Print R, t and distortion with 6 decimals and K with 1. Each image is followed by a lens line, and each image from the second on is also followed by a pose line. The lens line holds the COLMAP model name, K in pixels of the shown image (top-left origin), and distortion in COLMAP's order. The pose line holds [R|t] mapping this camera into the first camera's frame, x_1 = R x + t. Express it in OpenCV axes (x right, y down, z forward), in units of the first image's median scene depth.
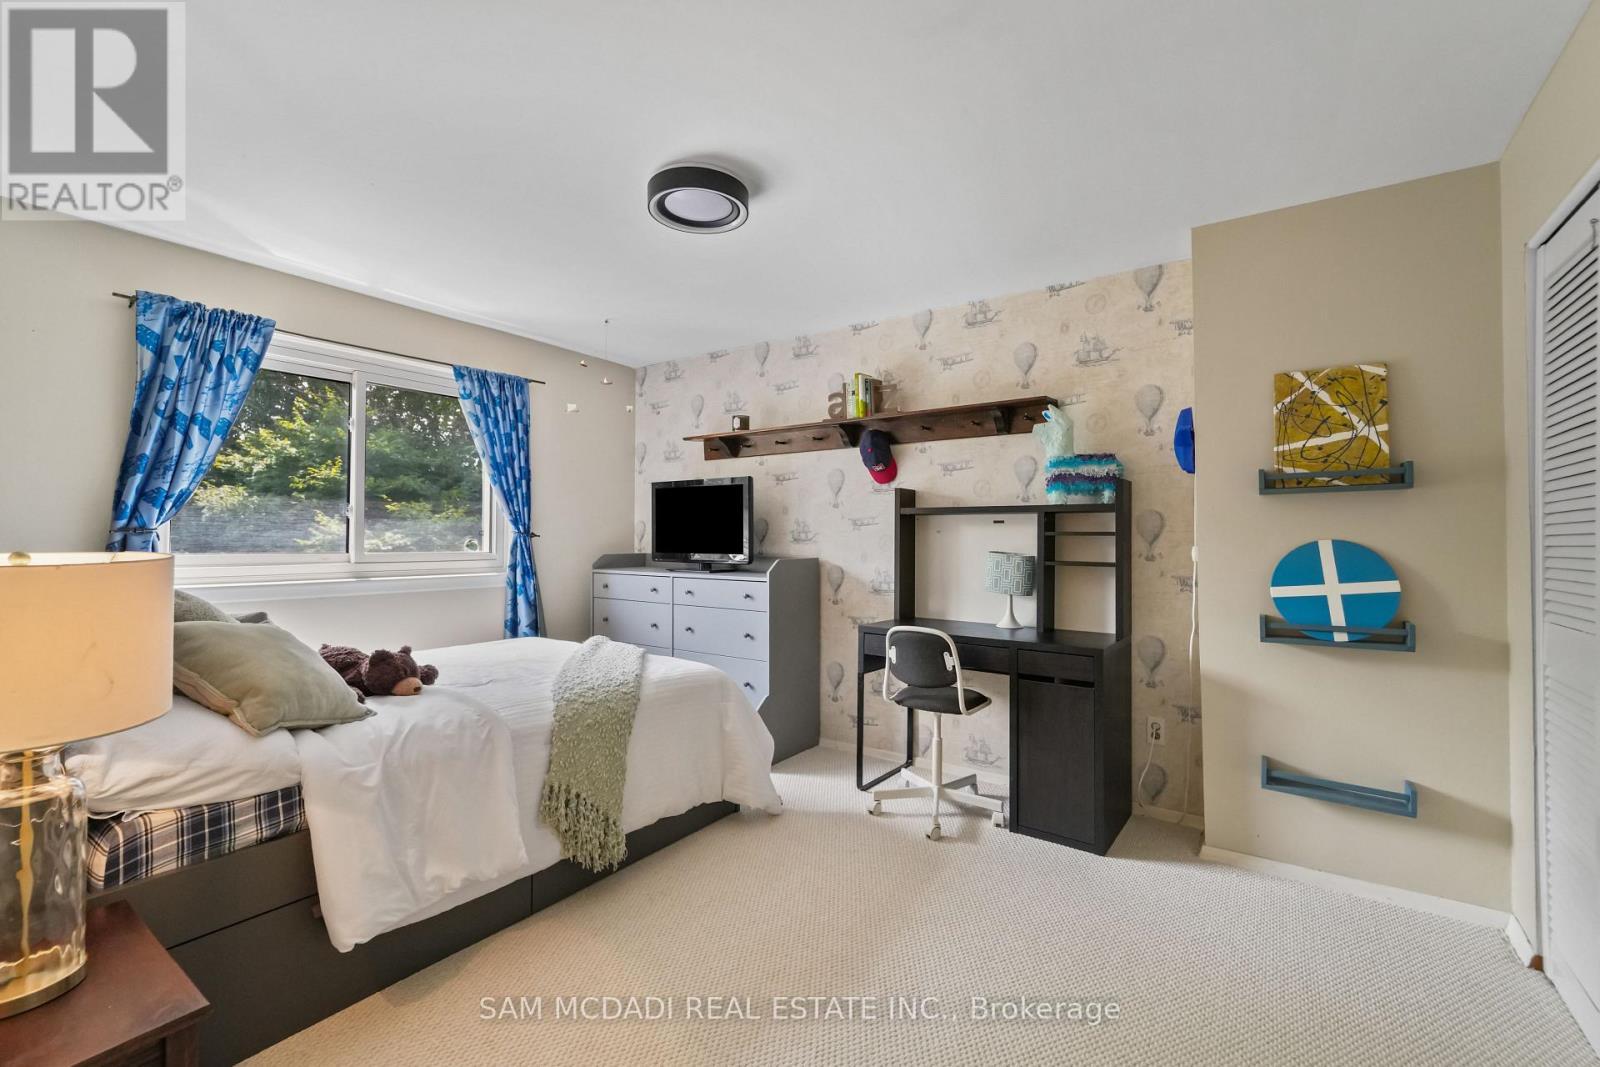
lens RADIAL K [[666.8, 0, 814.5], [0, 666.8, 535.3], [0, 0, 1]] dist [0.002764, 0.000100]
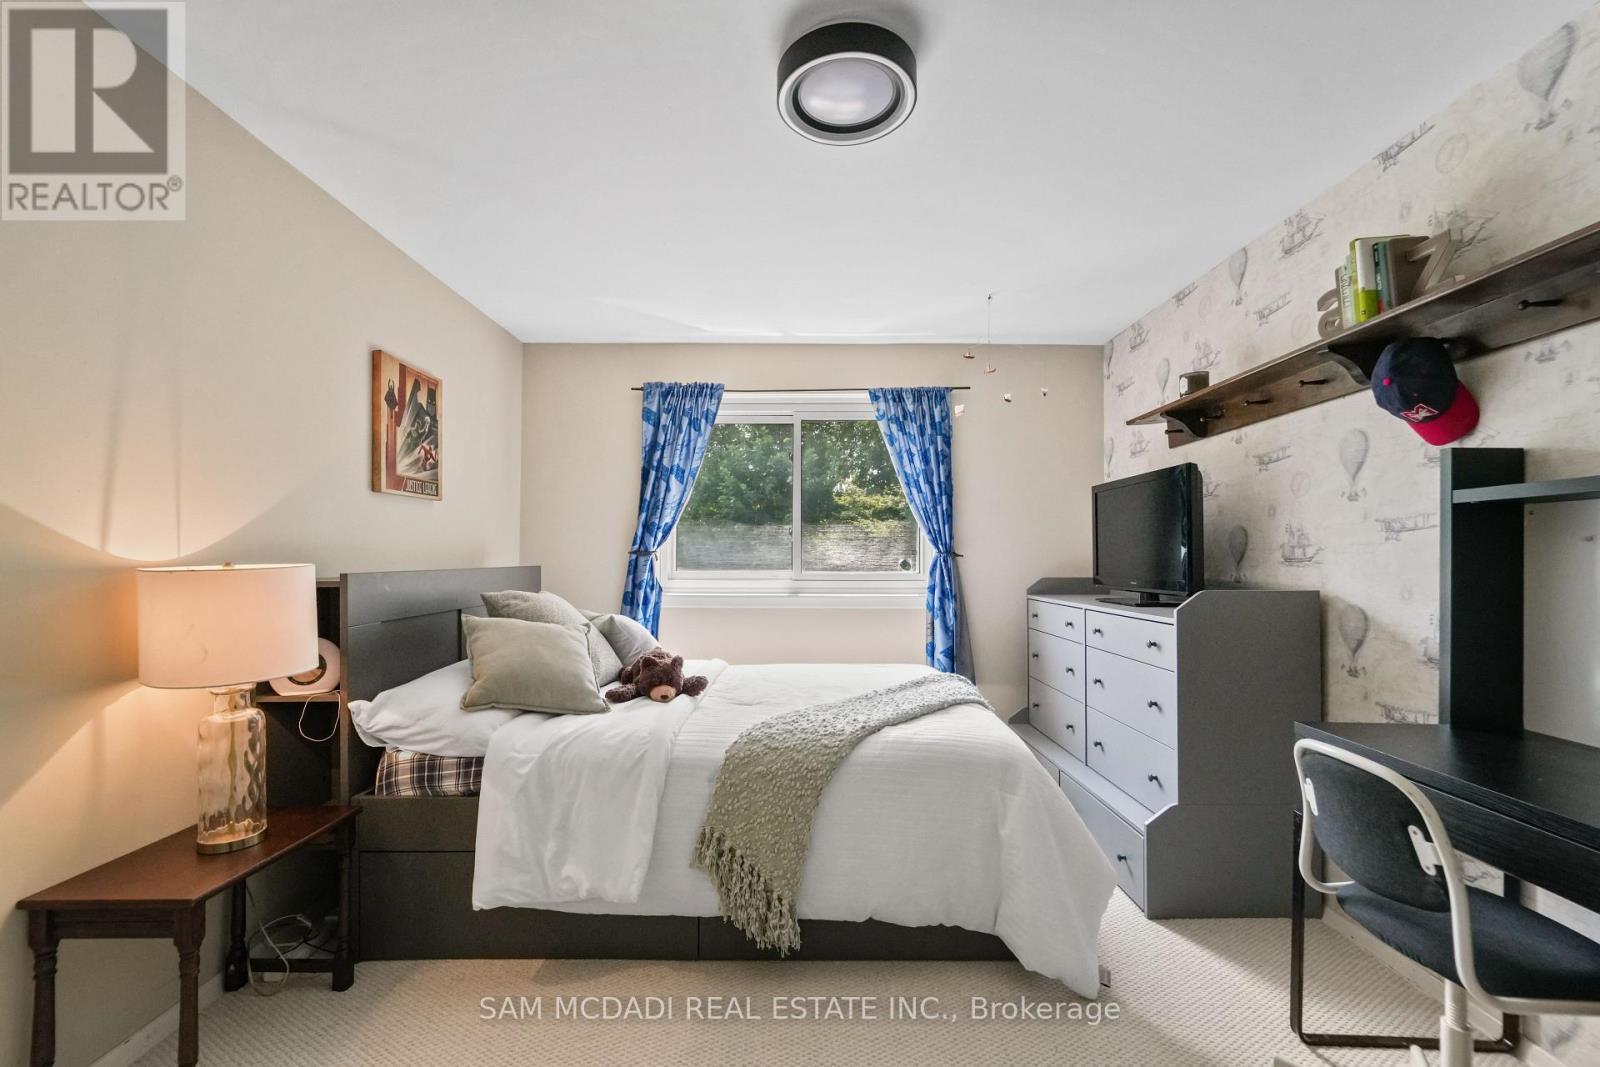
lens RADIAL K [[666.8, 0, 804.5], [0, 666.8, 557.9], [0, 0, 1]] dist [0.002764, 0.000100]
pose [[0.567354, -0.004143, -0.823464, 0.249856], [0.003893, 0.999990, -0.002349, 0.005897], [0.823465, -0.001872, 0.567364, 0.346398]]
